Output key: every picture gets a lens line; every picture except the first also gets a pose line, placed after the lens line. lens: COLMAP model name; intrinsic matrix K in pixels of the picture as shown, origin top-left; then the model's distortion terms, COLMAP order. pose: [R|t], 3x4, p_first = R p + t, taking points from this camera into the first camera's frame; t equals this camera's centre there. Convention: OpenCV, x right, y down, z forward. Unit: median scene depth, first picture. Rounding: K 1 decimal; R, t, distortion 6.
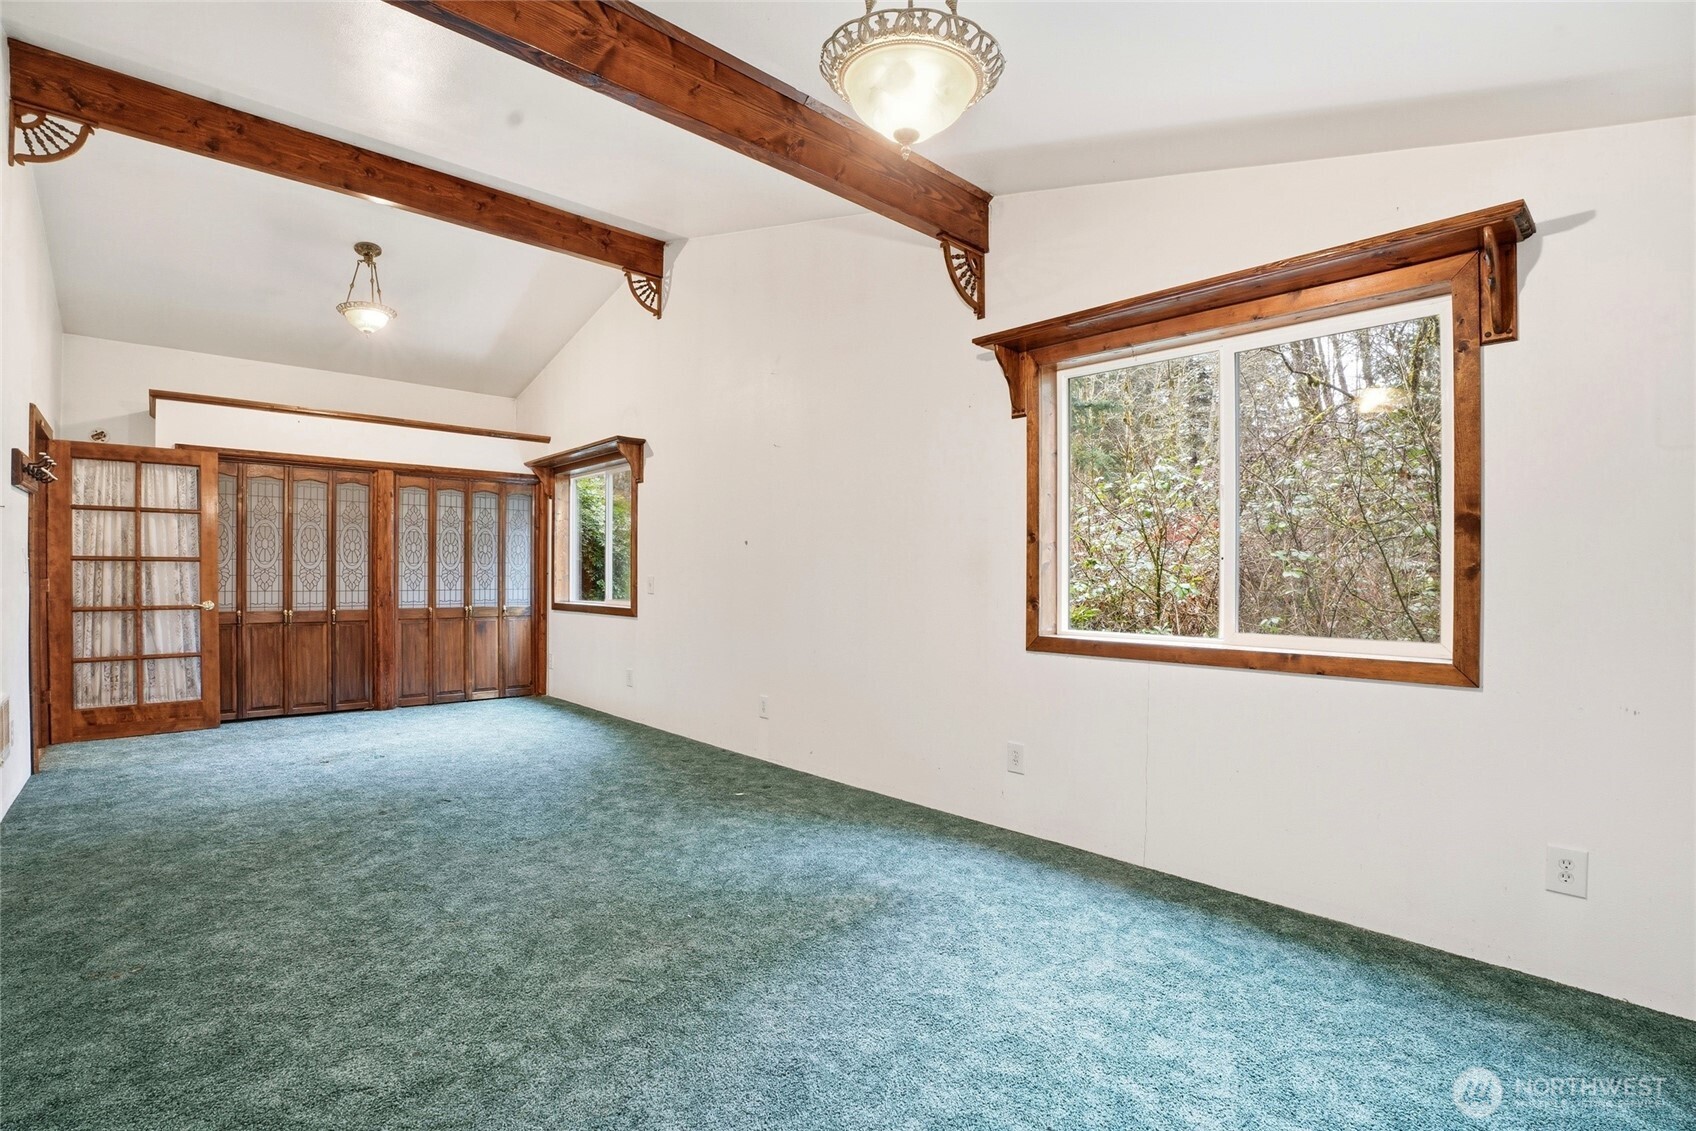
lens RADIAL K [[799.6, 0, 848.5], [0, 799.6, 554.0], [0, 0, 1]] dist [-0.076910, 0.024727]
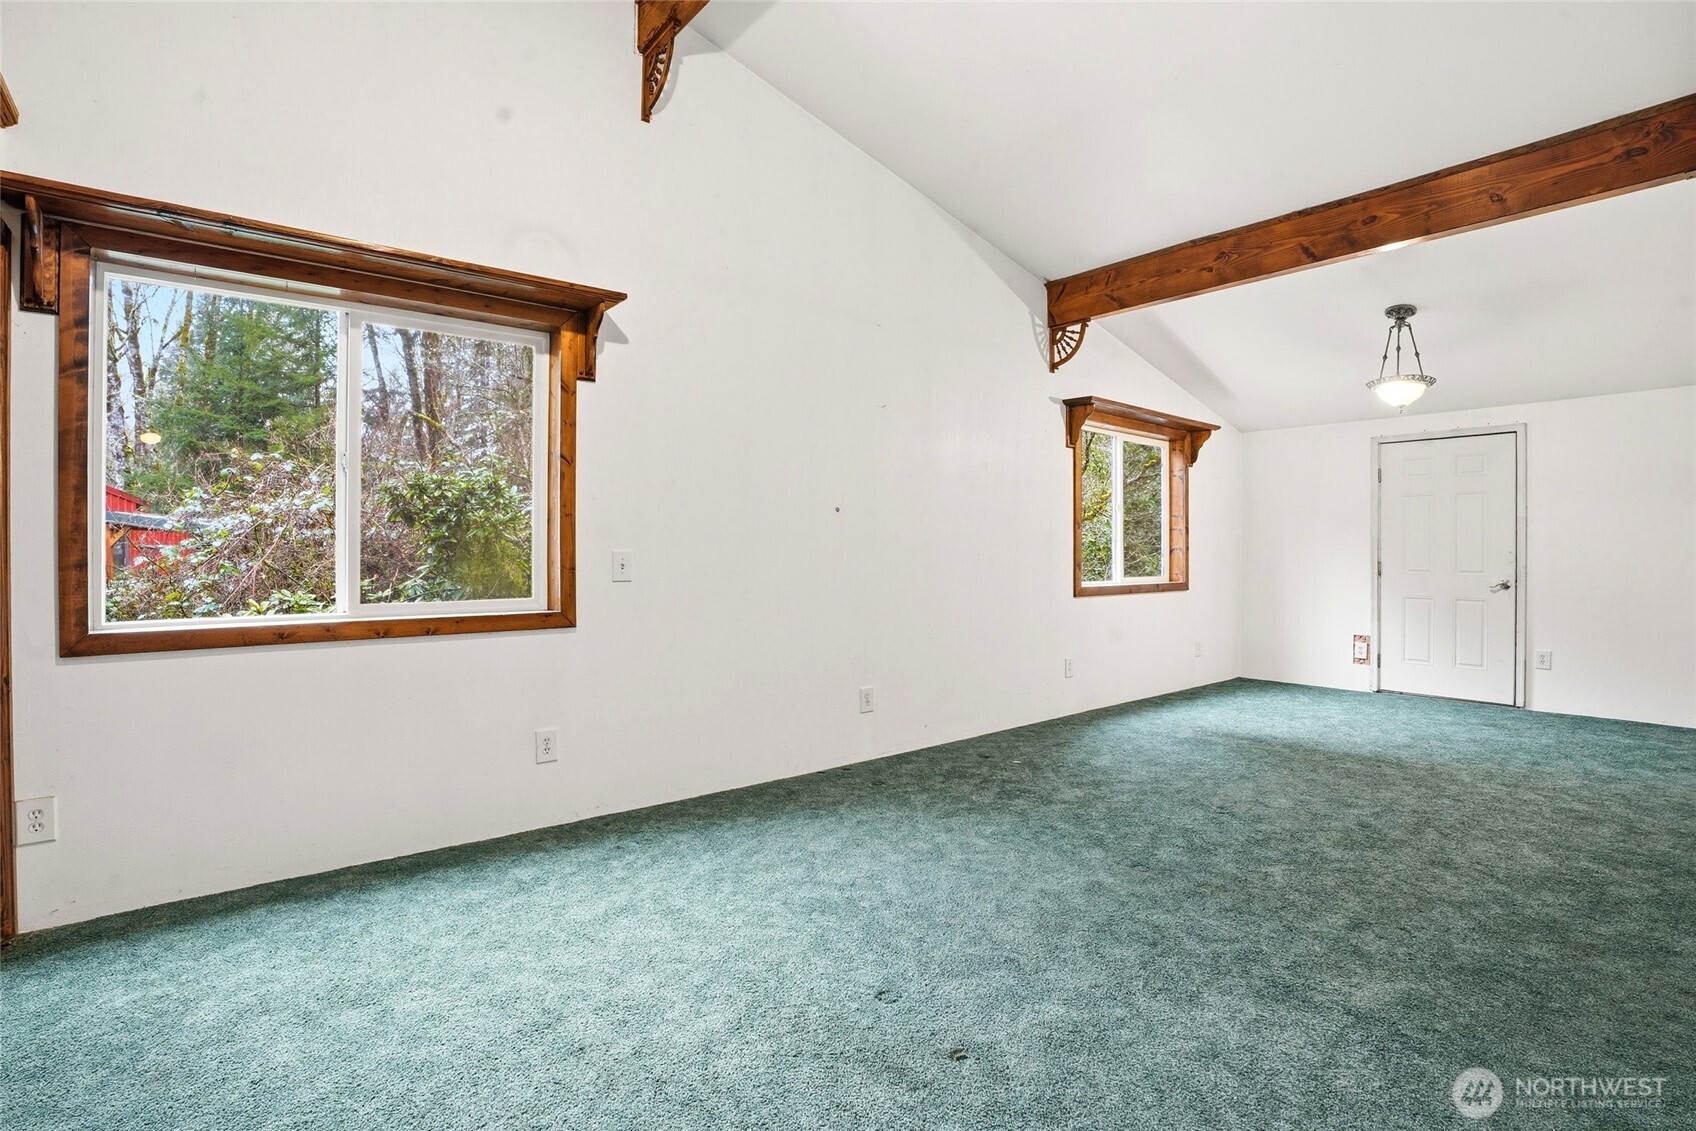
lens RADIAL K [[799.6, 0, 848.5], [0, 799.6, 554.0], [0, 0, 1]] dist [-0.076910, 0.024727]
pose [[0.058586, -0.018538, 0.998110, -1.356653], [-0.034112, 0.999207, 0.020561, 0.020072], [-0.997699, -0.035252, 0.057907, 1.334737]]
